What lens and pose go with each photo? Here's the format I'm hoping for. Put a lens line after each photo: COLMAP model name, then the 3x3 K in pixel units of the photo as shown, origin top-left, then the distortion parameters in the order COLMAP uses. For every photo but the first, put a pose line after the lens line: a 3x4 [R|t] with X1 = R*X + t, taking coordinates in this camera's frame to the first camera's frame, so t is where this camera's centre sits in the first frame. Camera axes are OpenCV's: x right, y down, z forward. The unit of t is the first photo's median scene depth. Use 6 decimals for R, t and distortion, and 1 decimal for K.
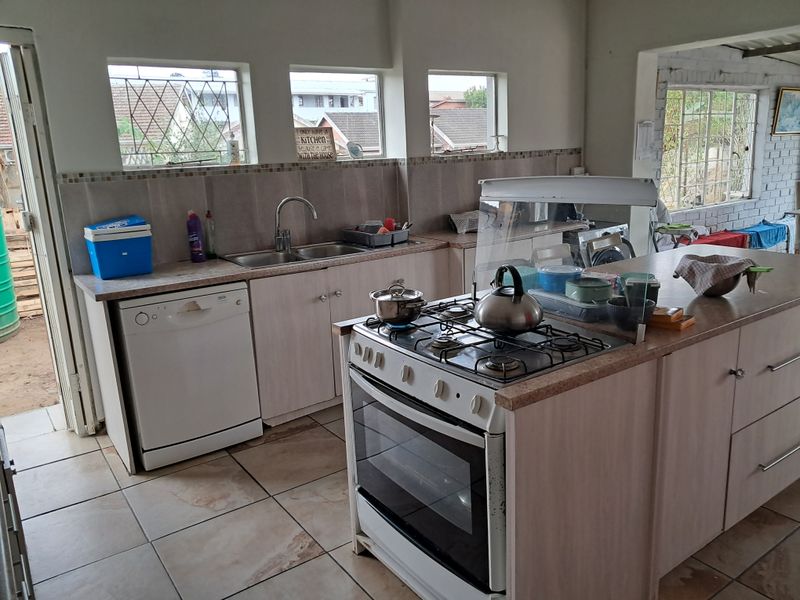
lens RADIAL K [[623.6, 0, 421.7], [0, 623.6, 302.1], [0, 0, 1]] dist [0.068324, -0.036048]
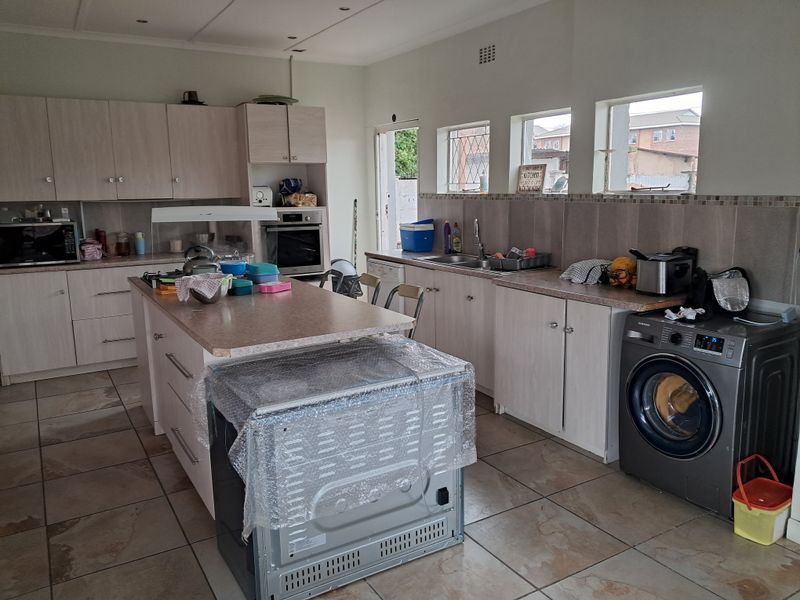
lens RADIAL K [[624.4, 0, 404.0], [0, 624.4, 297.0], [0, 0, 1]] dist [0.186705, -0.306570]
pose [[-0.107670, 0.211468, -0.971436, 1.035460], [-0.233999, 0.944275, 0.231491, -0.256999], [0.966256, 0.252240, -0.052187, 0.873891]]
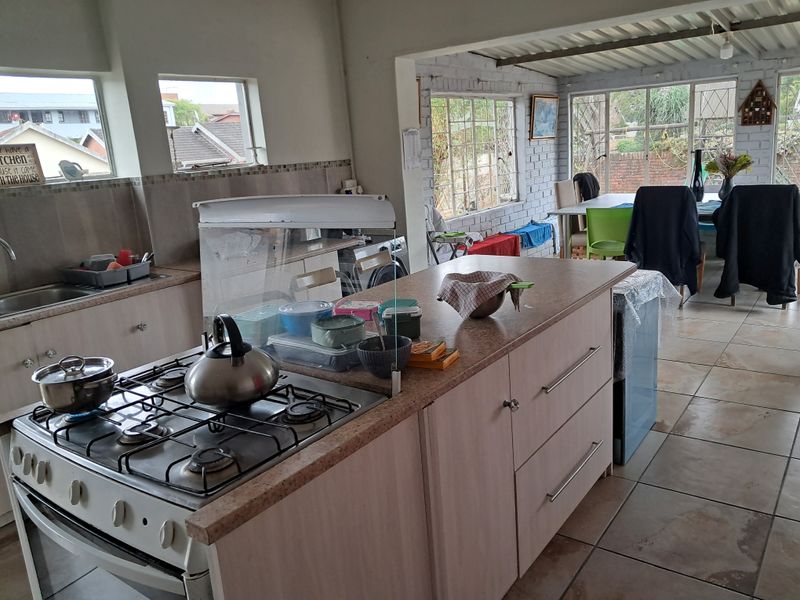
lens RADIAL K [[624.4, 0, 404.0], [0, 624.4, 297.0], [0, 0, 1]] dist [0.186705, -0.306570]
pose [[0.957194, -0.100608, 0.271400, 0.066902], [0.107938, 0.994083, -0.012177, -0.022987], [-0.268569, 0.040950, 0.962390, 0.093846]]
